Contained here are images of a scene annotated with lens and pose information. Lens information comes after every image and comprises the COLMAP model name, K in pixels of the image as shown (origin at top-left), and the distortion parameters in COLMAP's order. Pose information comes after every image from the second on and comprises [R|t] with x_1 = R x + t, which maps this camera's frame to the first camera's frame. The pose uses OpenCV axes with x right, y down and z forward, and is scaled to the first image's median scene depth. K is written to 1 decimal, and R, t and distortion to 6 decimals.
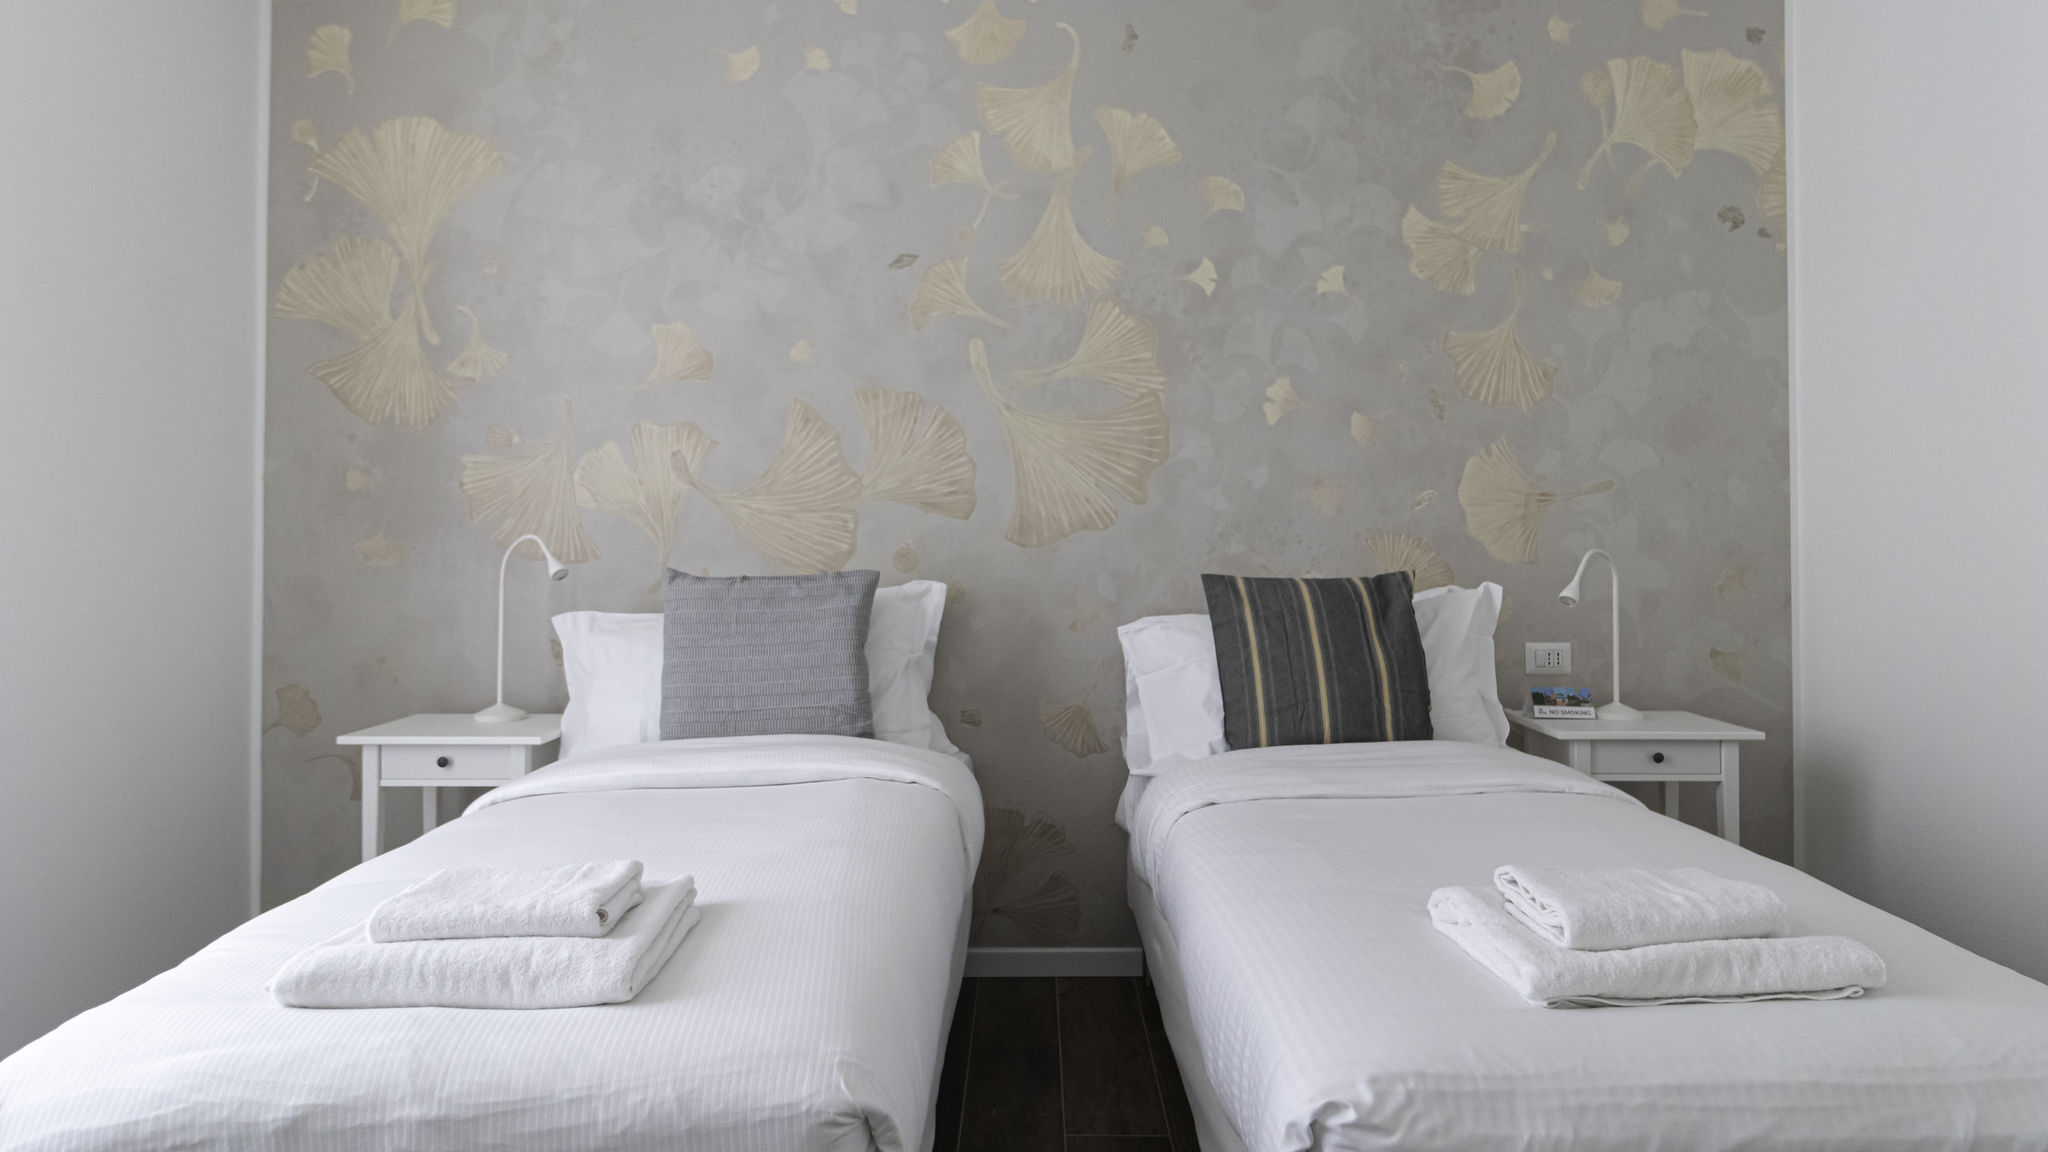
lens RADIAL K [[1154.3, 0, 1053.9], [0, 1154.3, 534.8], [0, 0, 1]] dist [-0.005896, 0.005578]
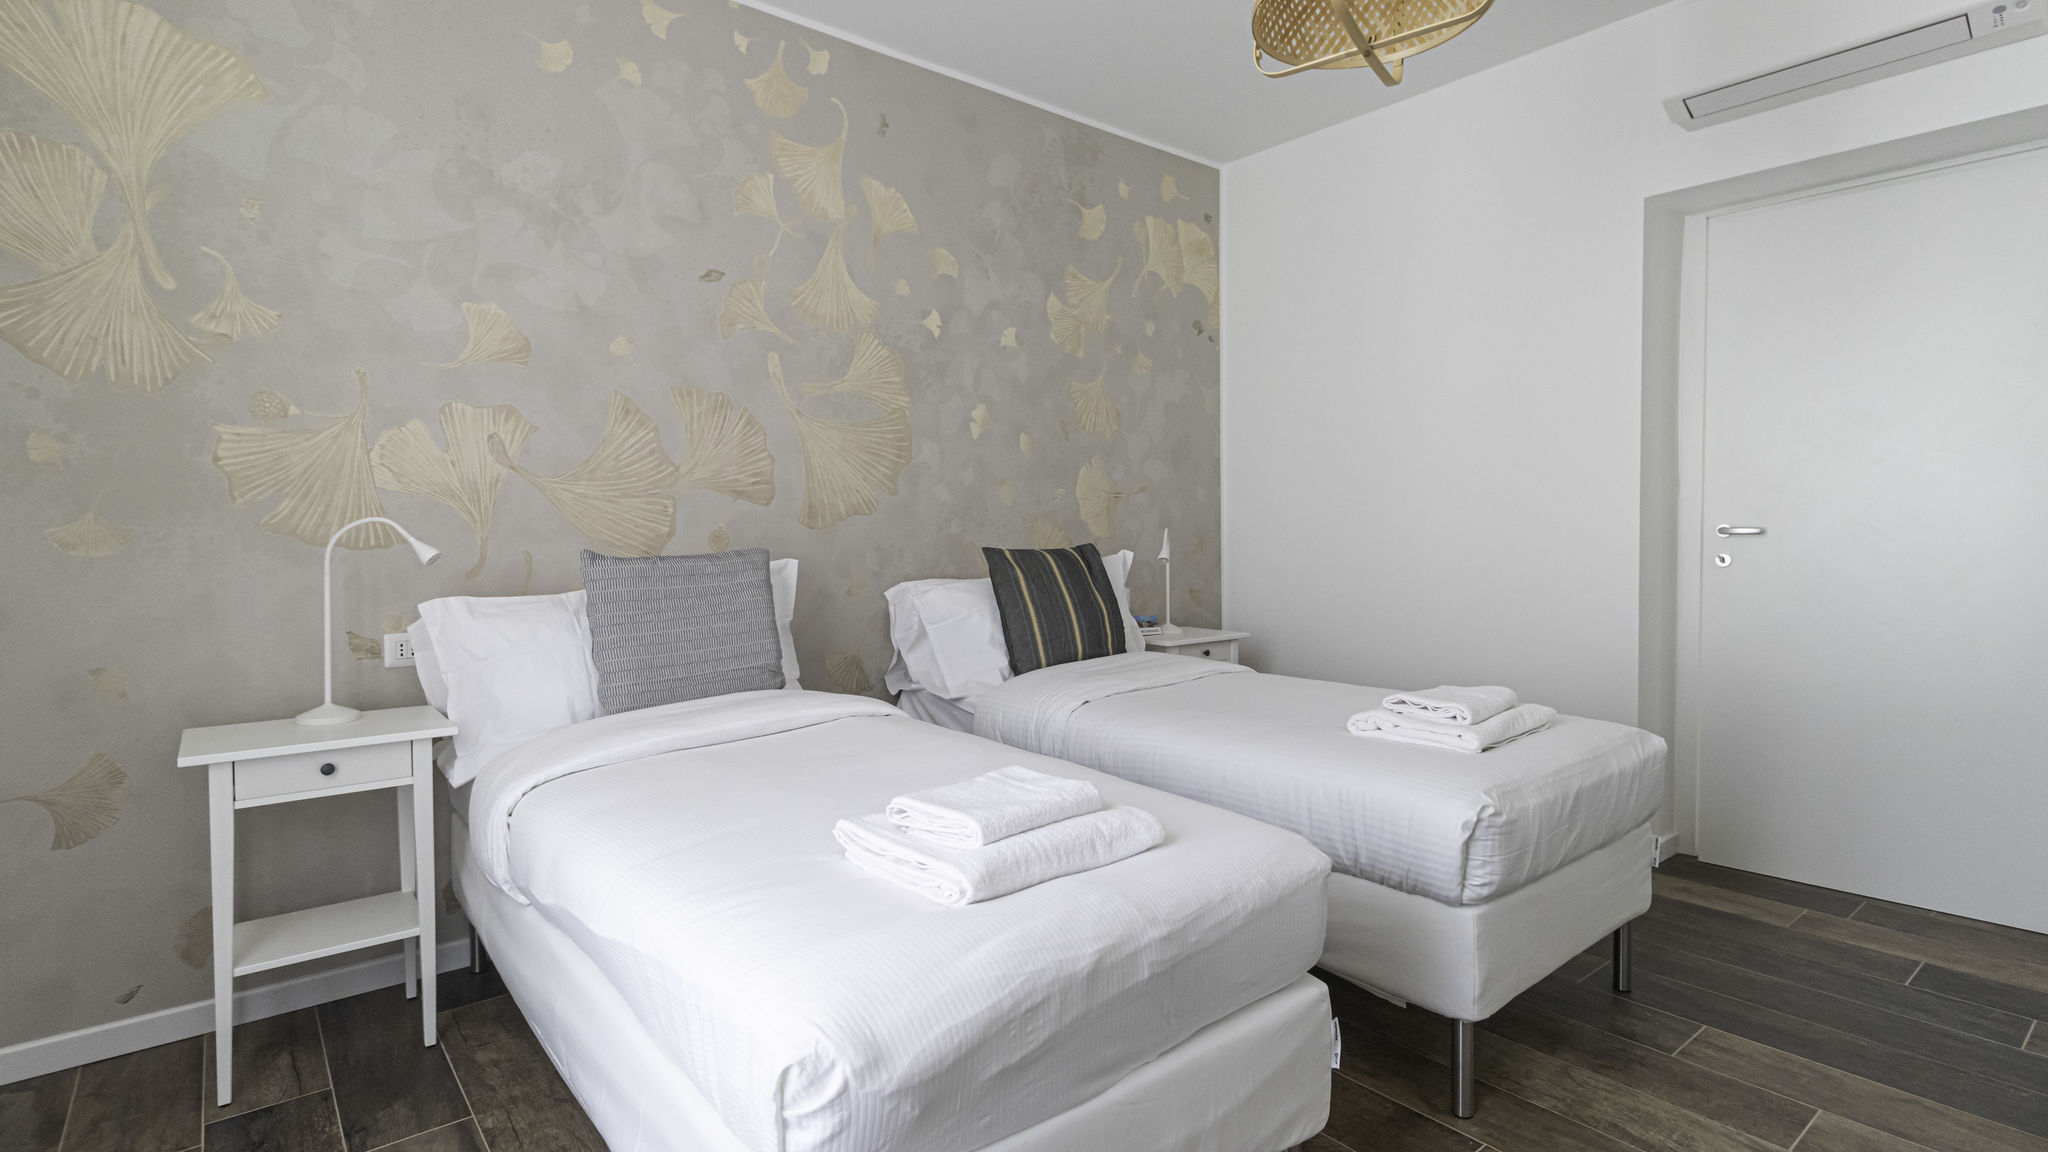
lens RADIAL K [[948.8, 0, 1019.4], [0, 948.8, 557.4], [0, 0, 1]] dist [-0.002524, 0.002184]
pose [[0.792472, -0.022900, 0.609479, -0.462002], [0.000998, 0.999342, 0.036251, 0.004516], [-0.609908, -0.028120, 0.791973, 0.074298]]
